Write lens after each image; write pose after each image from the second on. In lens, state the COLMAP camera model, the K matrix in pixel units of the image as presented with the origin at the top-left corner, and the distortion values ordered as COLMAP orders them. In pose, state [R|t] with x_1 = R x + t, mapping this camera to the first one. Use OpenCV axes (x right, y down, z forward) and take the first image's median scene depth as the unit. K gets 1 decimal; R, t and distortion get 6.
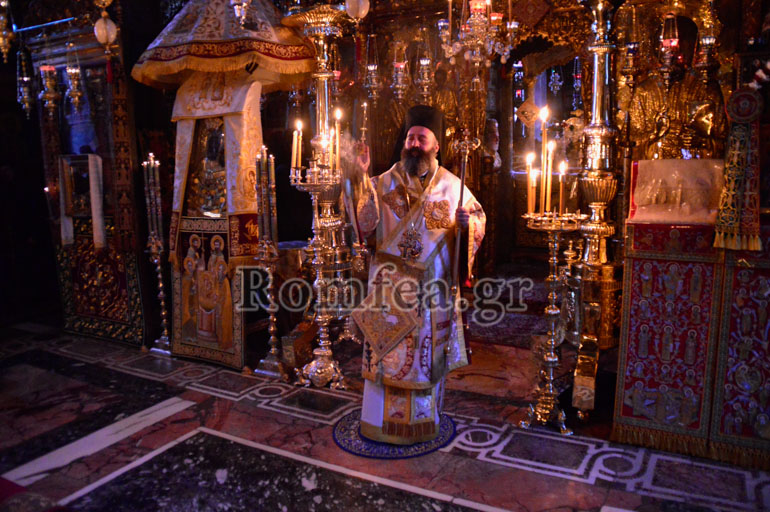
lens RADIAL K [[625.7, 0, 389.1], [0, 625.7, 257.9], [0, 0, 1]] dist [-0.156528, 0.080992]
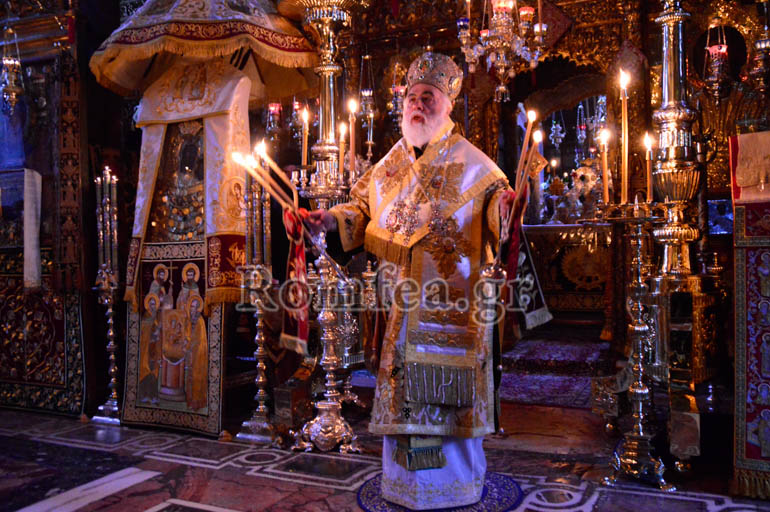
lens RADIAL K [[694.7, 0, 387.2], [0, 694.7, 258.1], [0, 0, 1]] dist [-0.131672, 0.154581]
pose [[0.997806, -0.000888, 0.066207, -0.086423], [0.011599, 0.986791, -0.161581, 0.104541], [-0.065189, 0.161994, 0.984636, 0.114705]]
